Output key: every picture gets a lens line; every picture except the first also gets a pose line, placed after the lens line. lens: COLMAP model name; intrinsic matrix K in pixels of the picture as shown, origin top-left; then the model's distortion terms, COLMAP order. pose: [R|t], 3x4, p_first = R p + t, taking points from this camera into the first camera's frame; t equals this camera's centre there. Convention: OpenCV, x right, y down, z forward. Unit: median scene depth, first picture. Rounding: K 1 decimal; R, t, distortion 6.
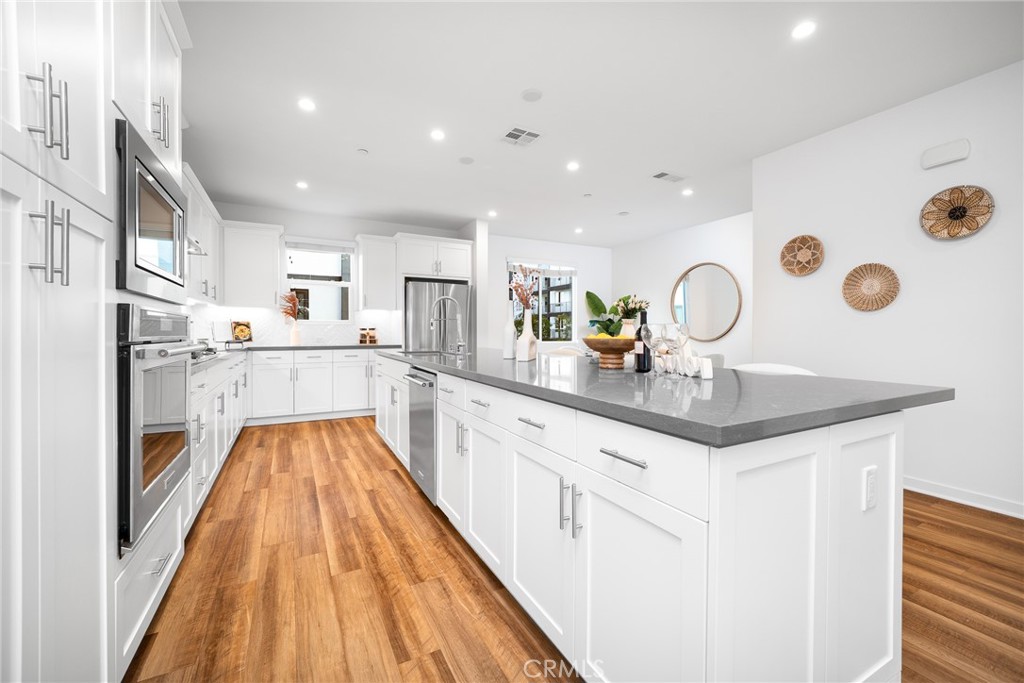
lens RADIAL K [[408.7, 0, 506.1], [0, 408.7, 337.5], [0, 0, 1]] dist [-0.002403, -0.000030]
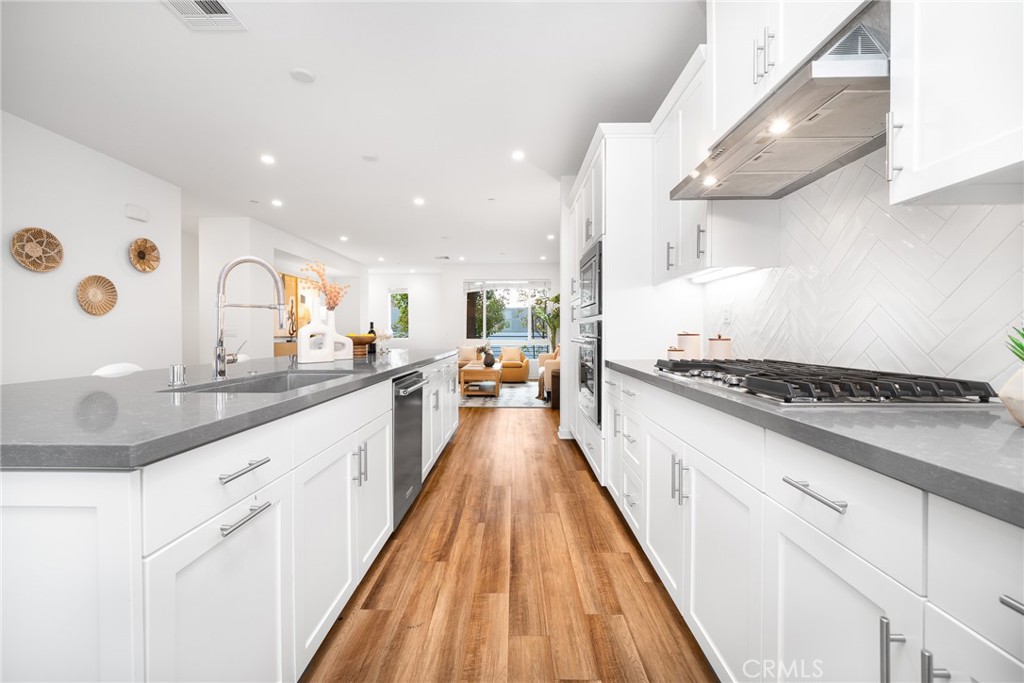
lens RADIAL K [[385.3, 0, 509.8], [0, 385.3, 333.4], [0, 0, 1]] dist [-0.000174, 0.000010]
pose [[-0.876789, 0.000022, 0.480875, -0.757981], [0.008555, 0.999842, 0.015552, -0.020511], [-0.480799, 0.017750, -0.876651, 1.528768]]
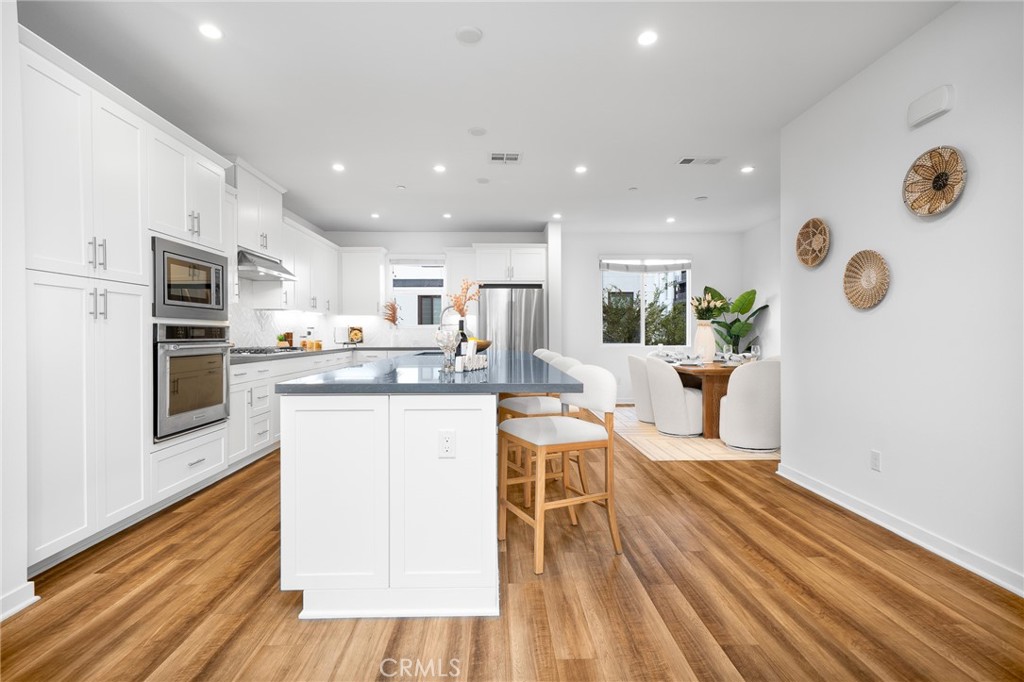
lens RADIAL K [[475.9, 0, 512.0], [0, 475.9, 341.0], [0, 0, 1]] dist [0.016690, 0.000012]
pose [[0.898250, 0.004339, -0.439464, 0.745055], [-0.004156, 0.999990, 0.001379, -0.000198], [0.439465, 0.000588, 0.898259, -0.174660]]
